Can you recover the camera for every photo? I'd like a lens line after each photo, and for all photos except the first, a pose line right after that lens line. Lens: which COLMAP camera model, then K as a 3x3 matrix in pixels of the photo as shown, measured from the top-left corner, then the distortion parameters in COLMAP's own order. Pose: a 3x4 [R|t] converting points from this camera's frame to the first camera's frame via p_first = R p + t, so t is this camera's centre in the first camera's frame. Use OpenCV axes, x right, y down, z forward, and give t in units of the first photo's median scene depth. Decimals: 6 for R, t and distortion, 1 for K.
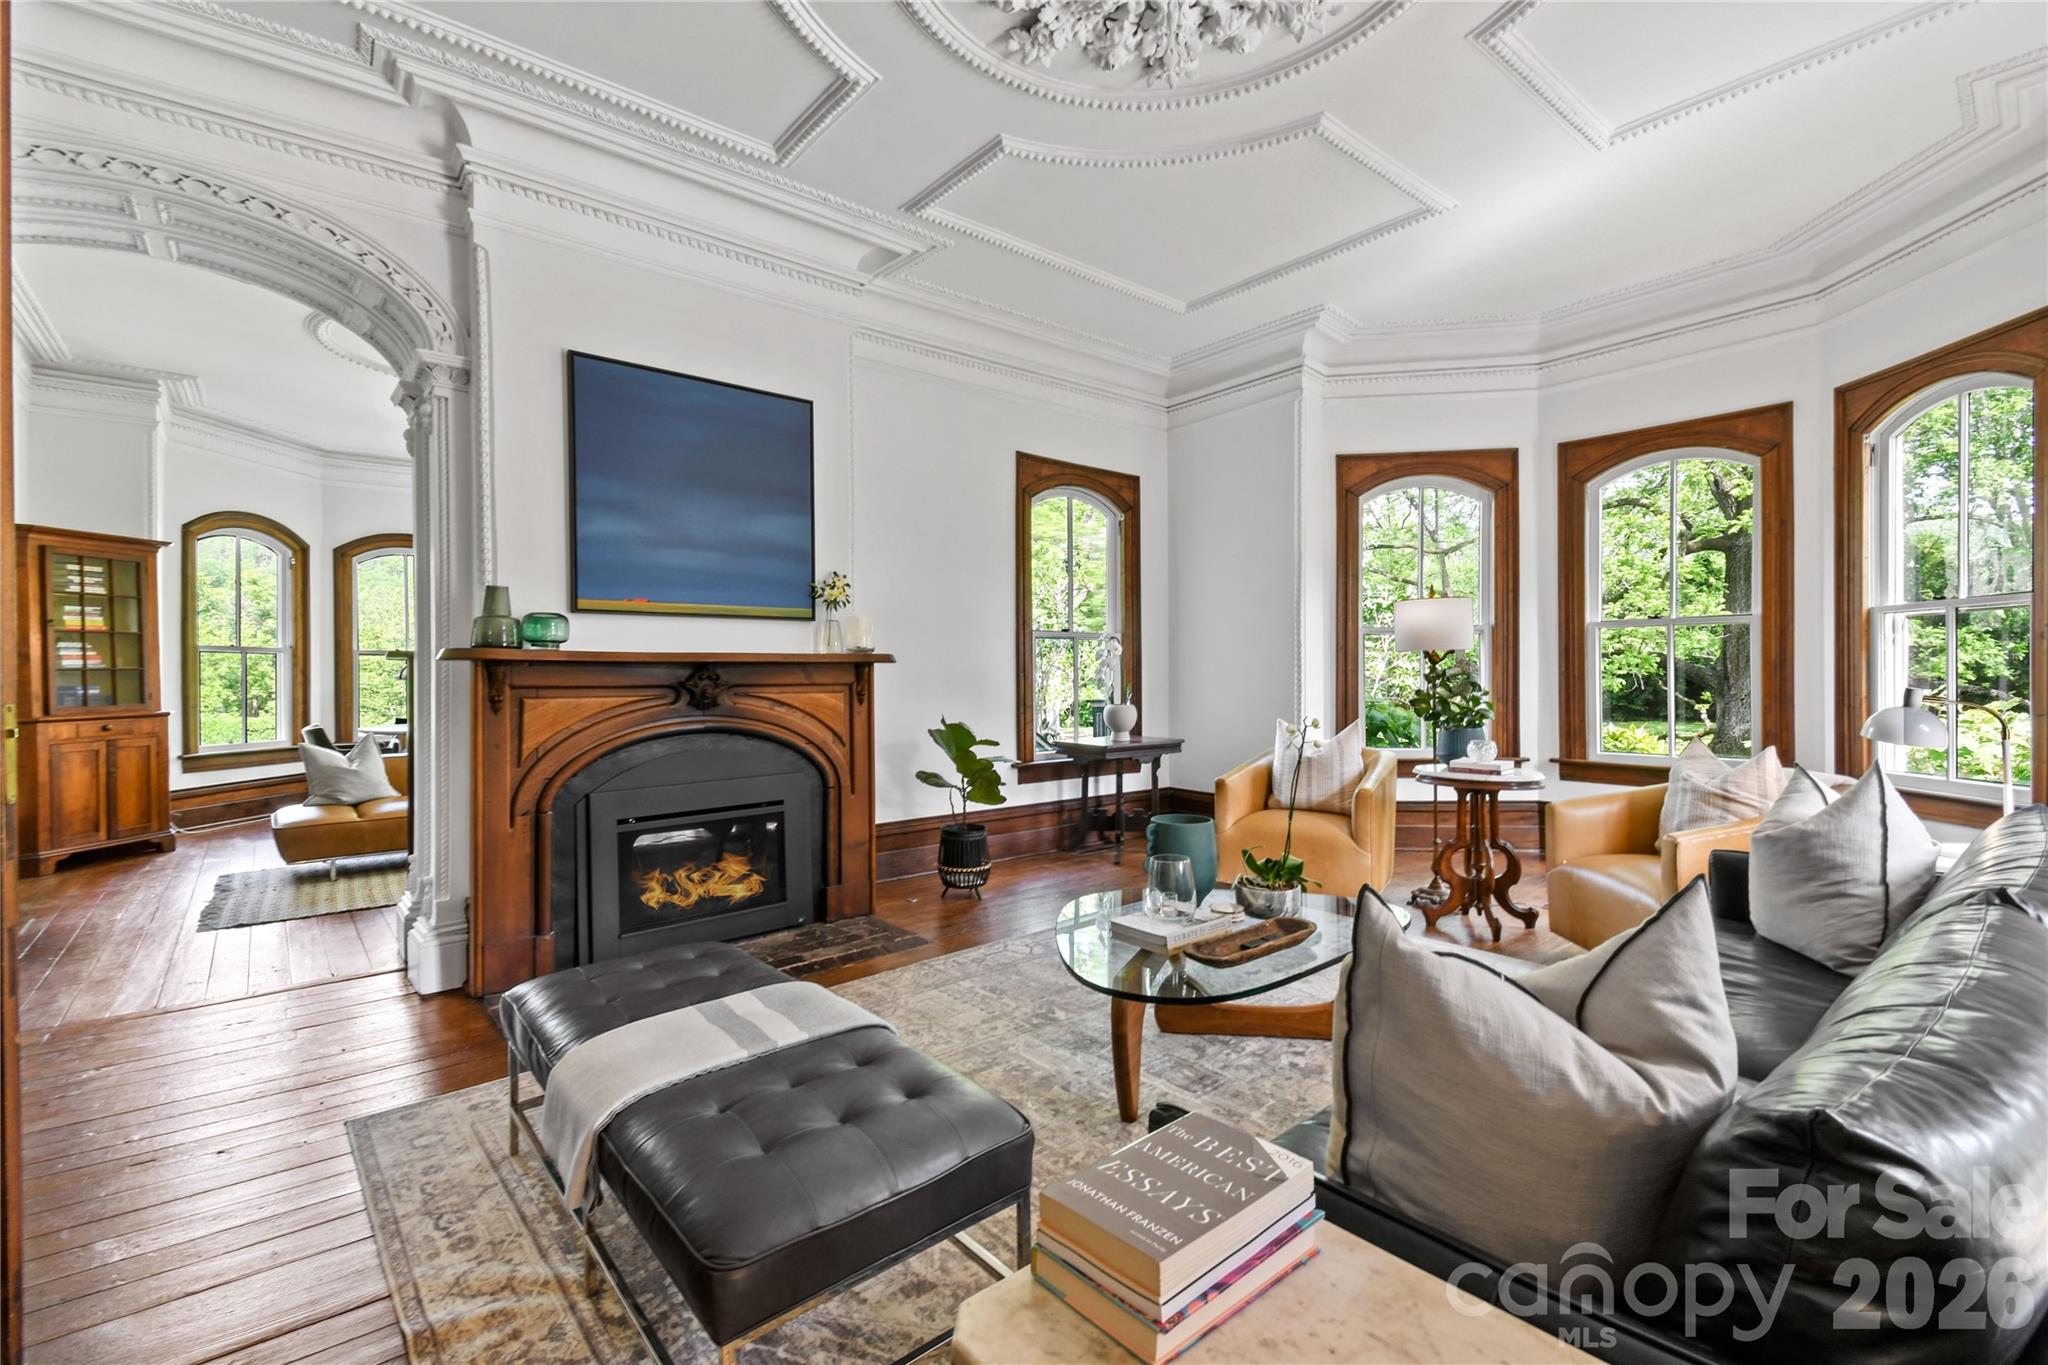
lens RADIAL K [[906.3, 0, 1036.4], [0, 906.3, 676.8], [0, 0, 1]] dist [0.021738, -0.000243]
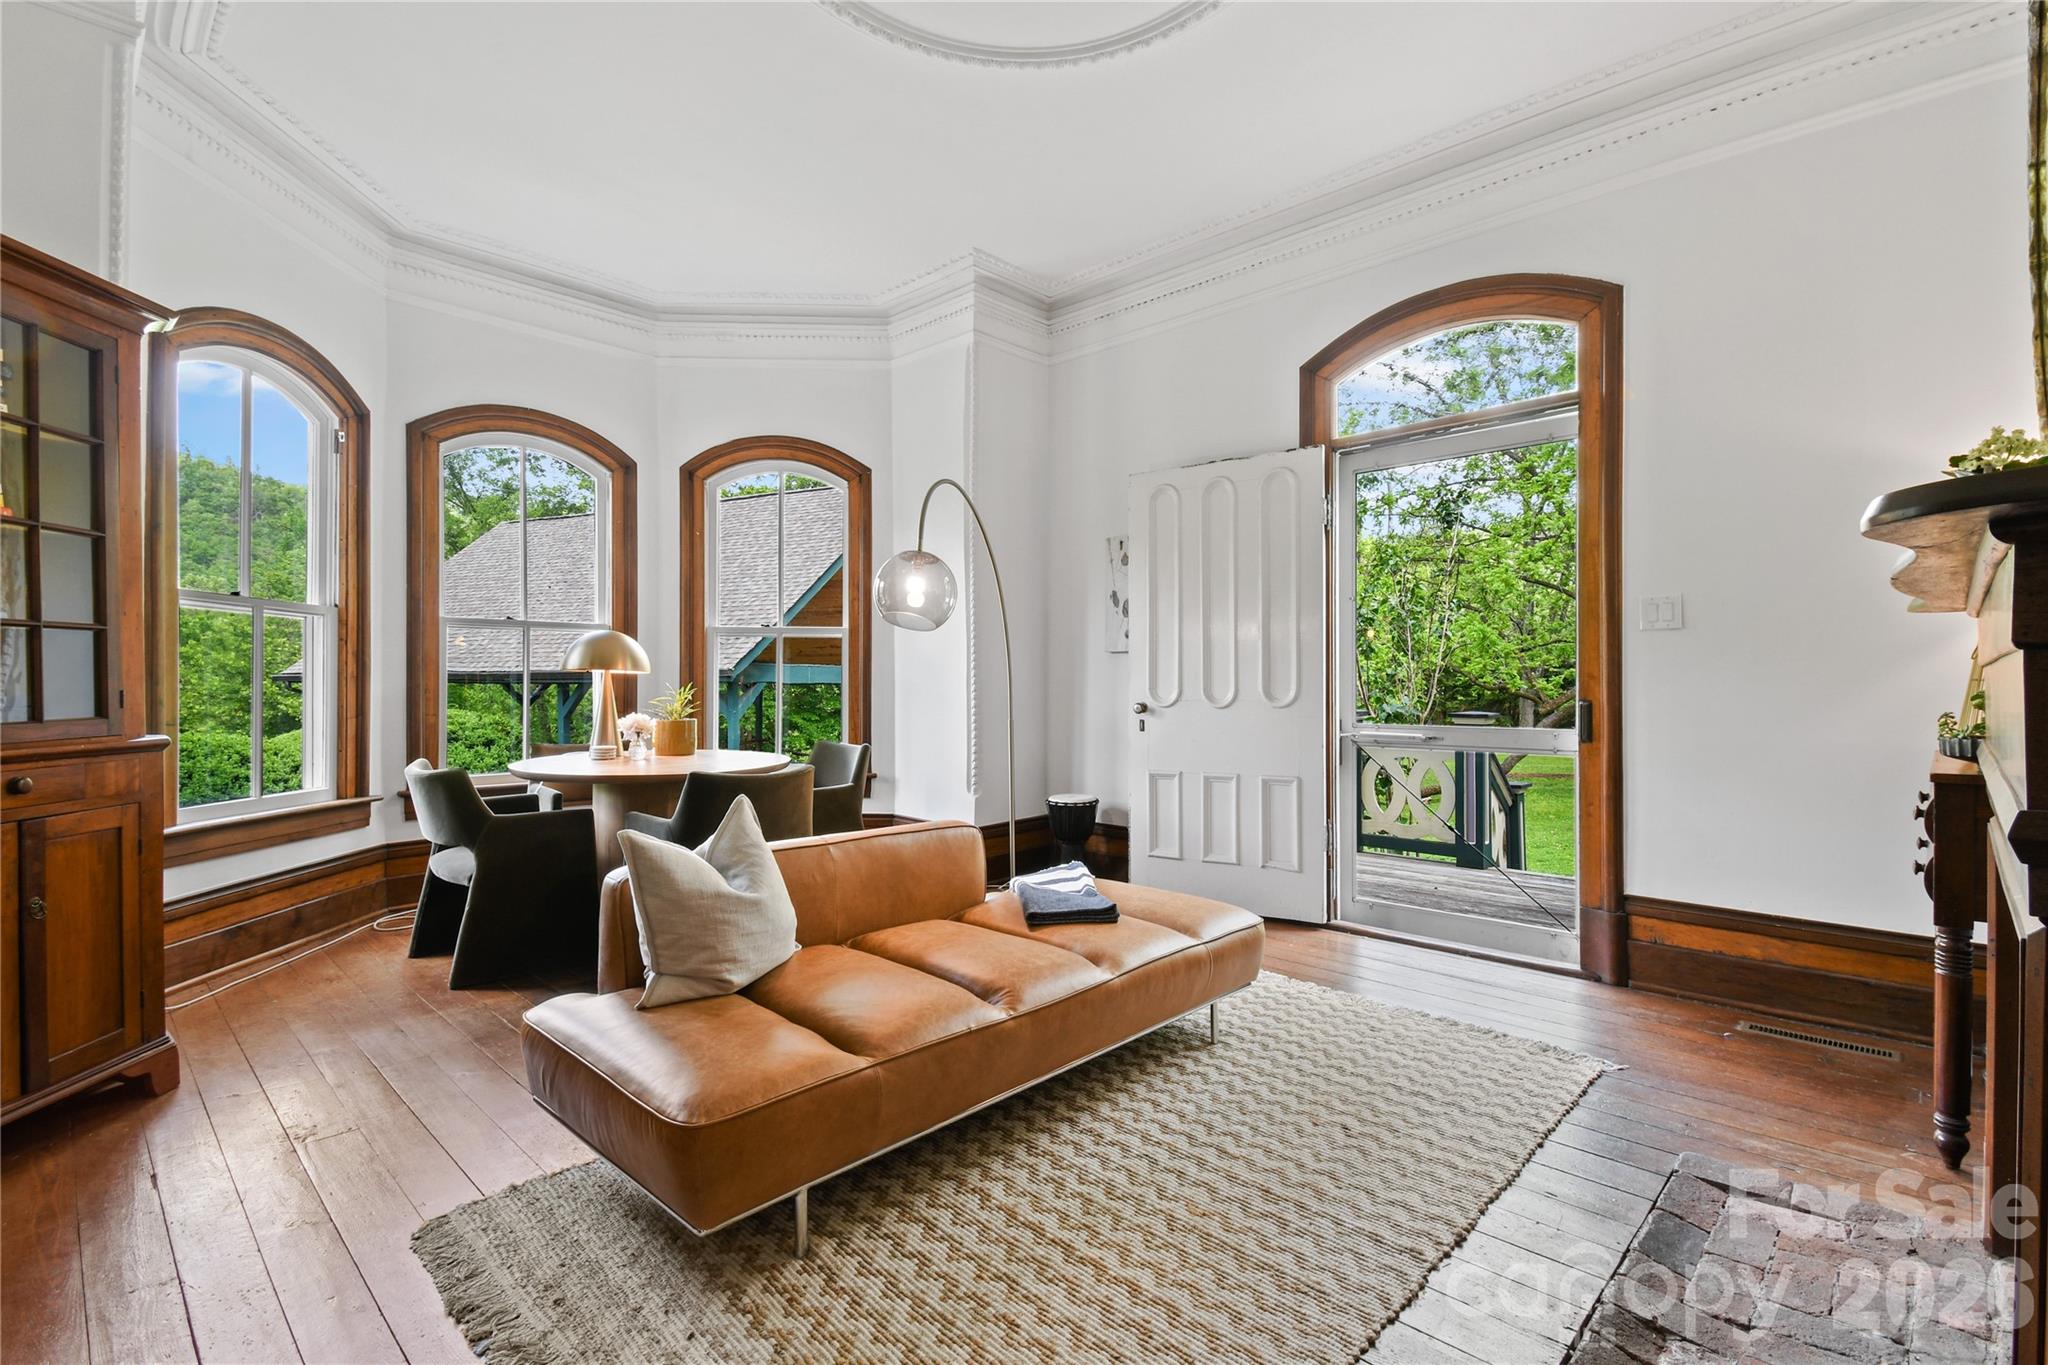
lens RADIAL K [[923.8, 0, 1037.8], [0, 923.8, 686.8], [0, 0, 1]] dist [0.001713, 0.000203]
pose [[0.991725, 0.006980, 0.128191, -0.689470], [-0.006576, 0.999972, -0.003579, 0.016075], [-0.128213, 0.002707, 0.991743, 0.621096]]
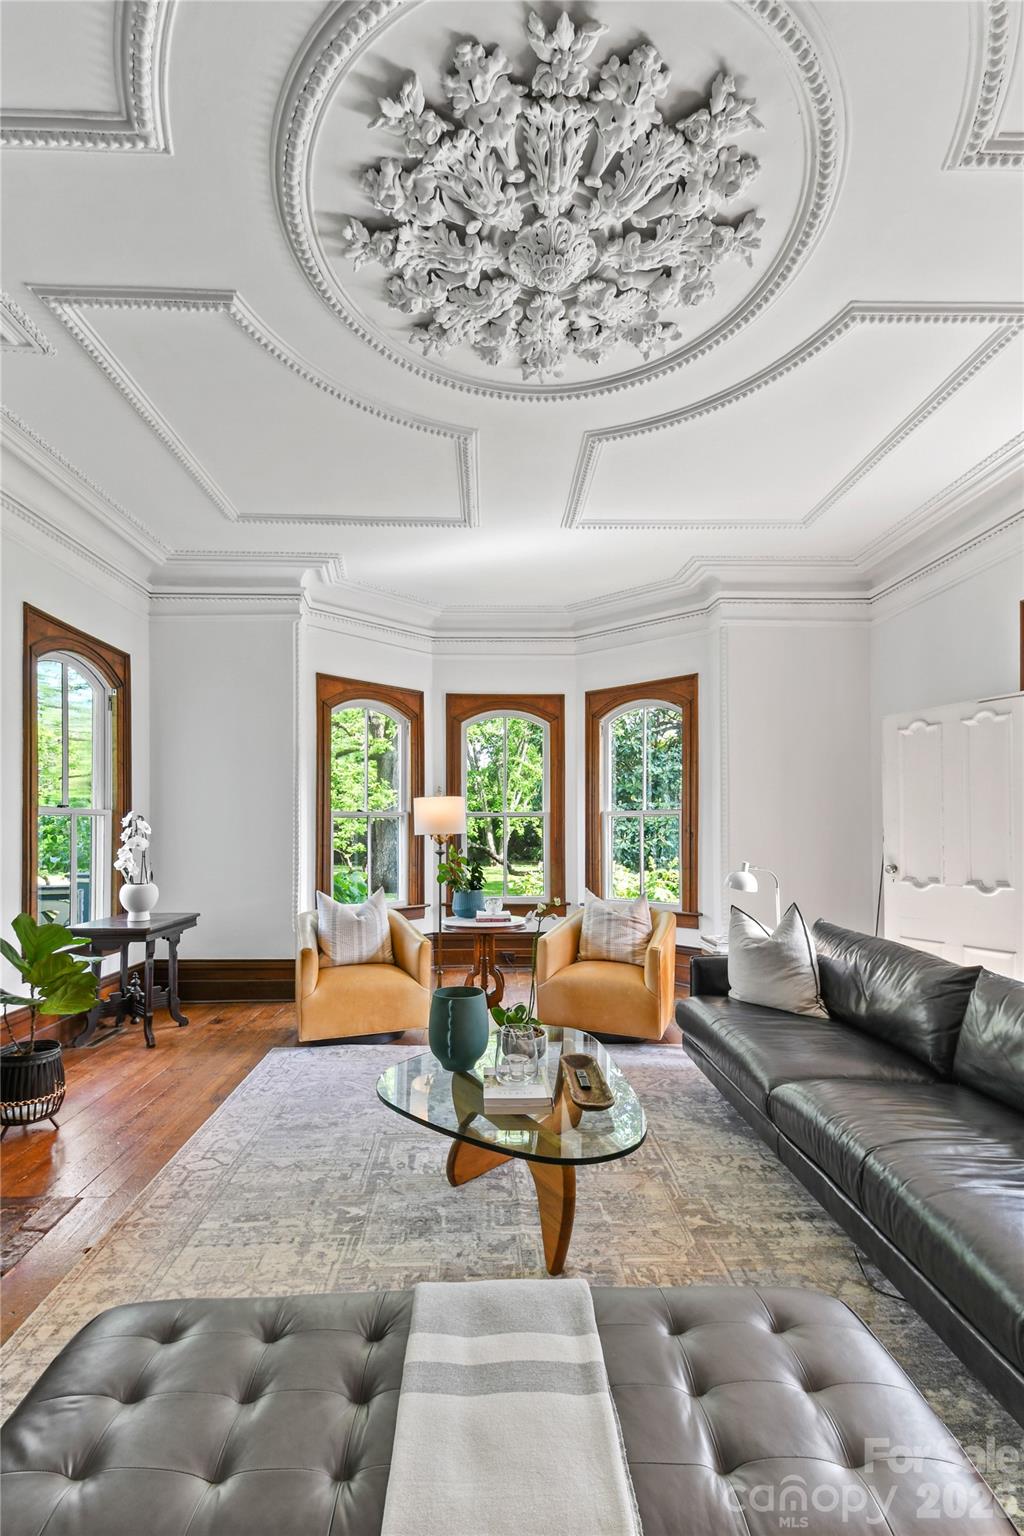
lens RADIAL K [[700.6, 0, 498.3], [0, 700.6, 820.5], [0, 0, 1]] dist [0.051453, -0.024614]
pose [[0.627424, 0.014799, 0.778537, -0.276586], [0.000509, 0.999811, -0.019415, -0.024015], [-0.778678, 0.012577, 0.627298, 0.215035]]
